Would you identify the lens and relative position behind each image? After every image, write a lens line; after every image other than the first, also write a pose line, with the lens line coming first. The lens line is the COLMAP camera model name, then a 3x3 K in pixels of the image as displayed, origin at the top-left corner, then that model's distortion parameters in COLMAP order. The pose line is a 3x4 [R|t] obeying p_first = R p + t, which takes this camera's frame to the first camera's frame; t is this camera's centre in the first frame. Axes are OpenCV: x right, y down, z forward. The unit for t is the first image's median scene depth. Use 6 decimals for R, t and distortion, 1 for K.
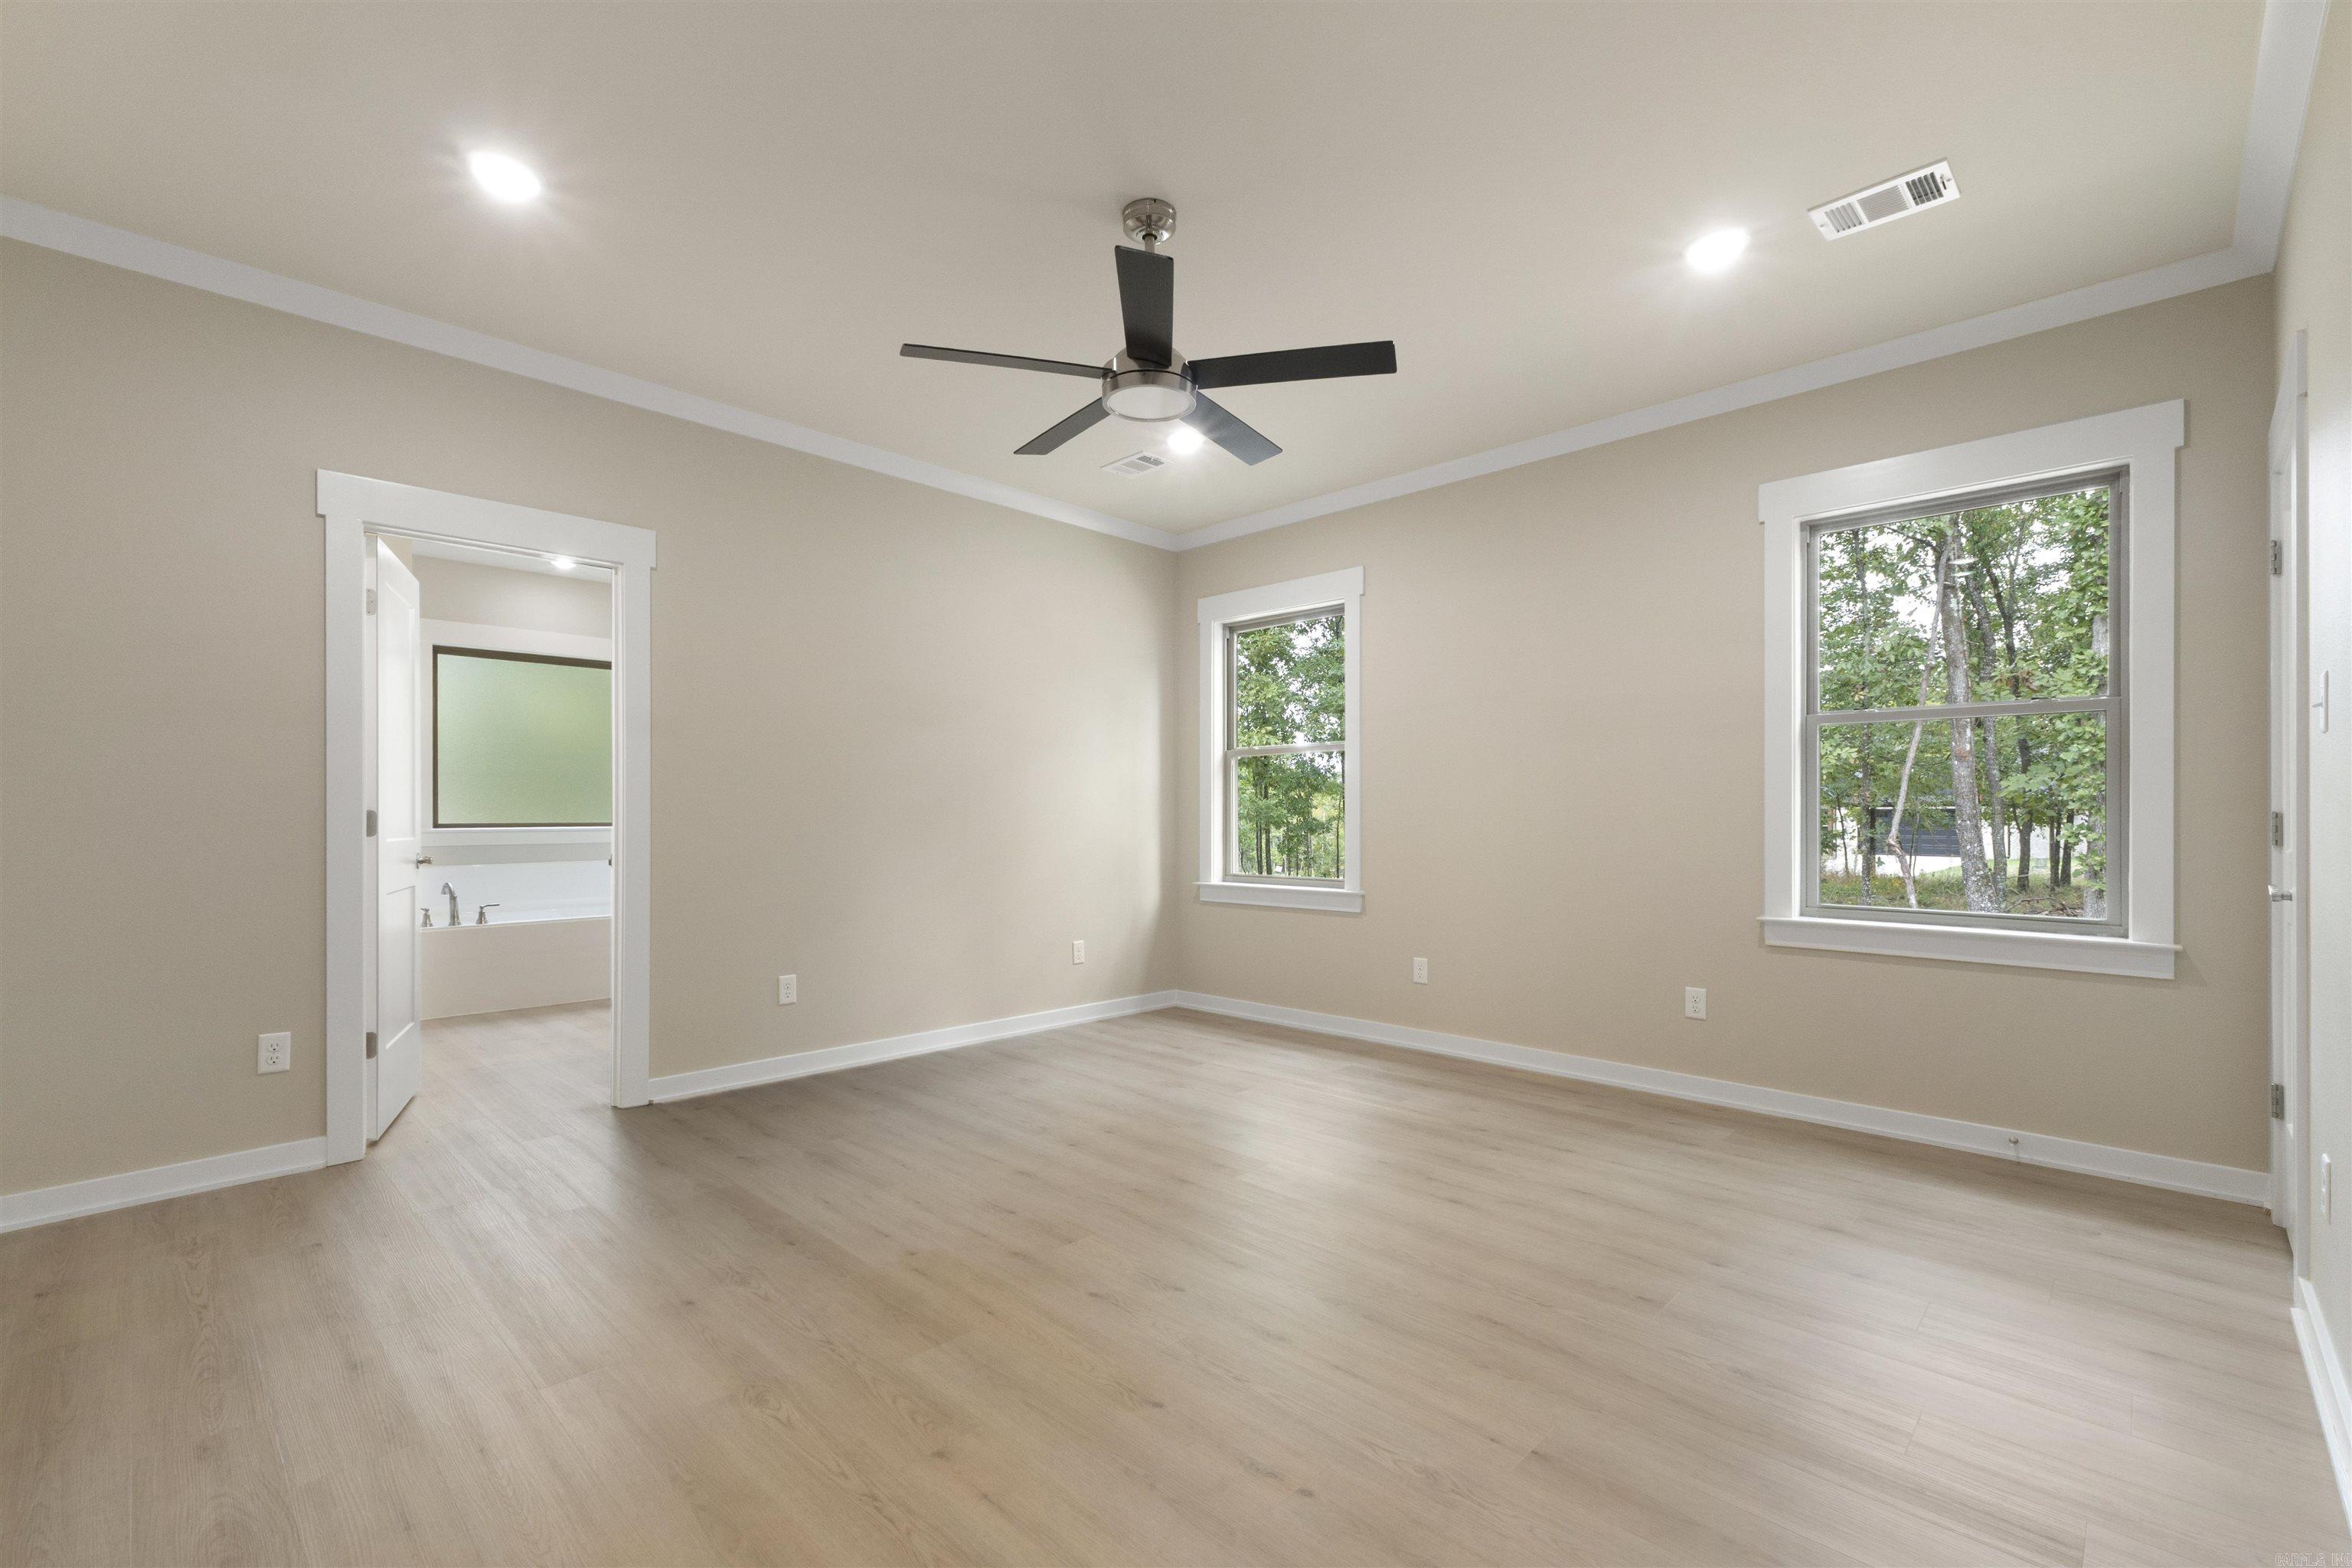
lens RADIAL K [[1023.9, 0, 1170.2], [0, 1023.9, 799.9], [0, 0, 1]] dist [0.011998, 0.000046]
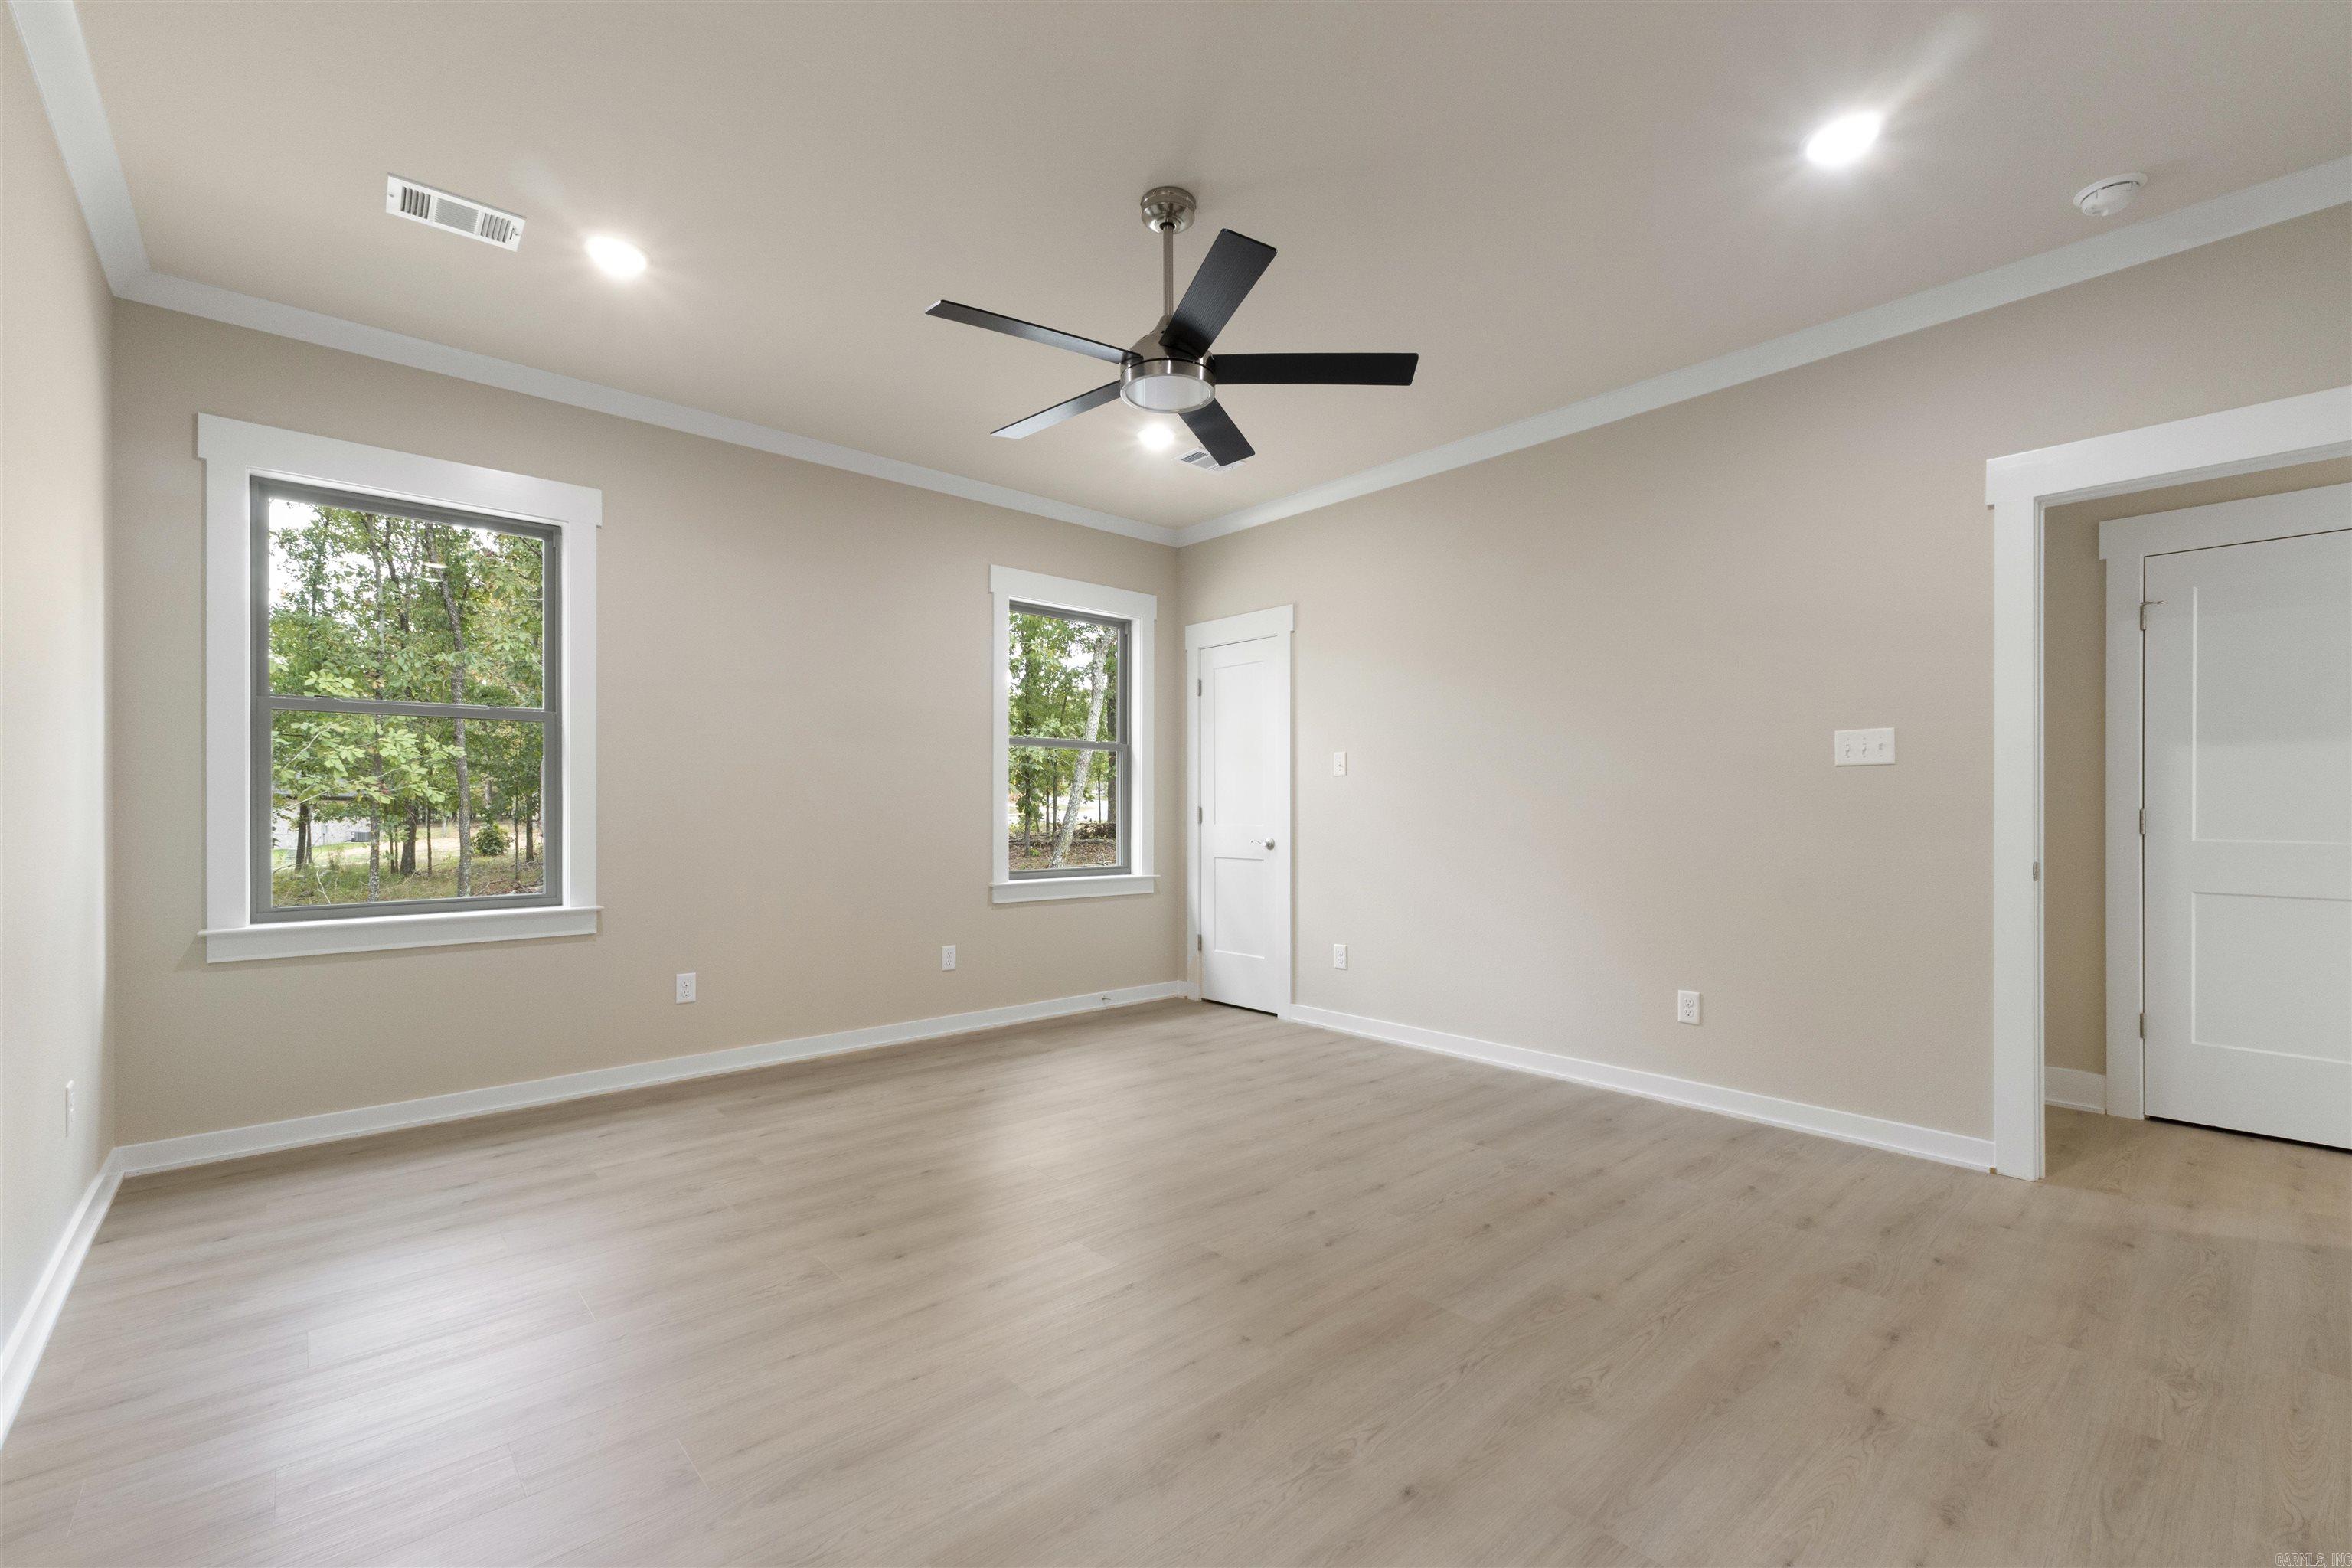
lens RADIAL K [[972.0, 0, 1176.0], [0, 972.0, 784.0], [0, 0, 1]] dist [0.001390, 0.000341]
pose [[0.074938, 0.024093, 0.996897, -0.691707], [-0.014576, 0.999628, -0.023063, 0.008371], [-0.997082, -0.012802, 0.075261, 0.662024]]
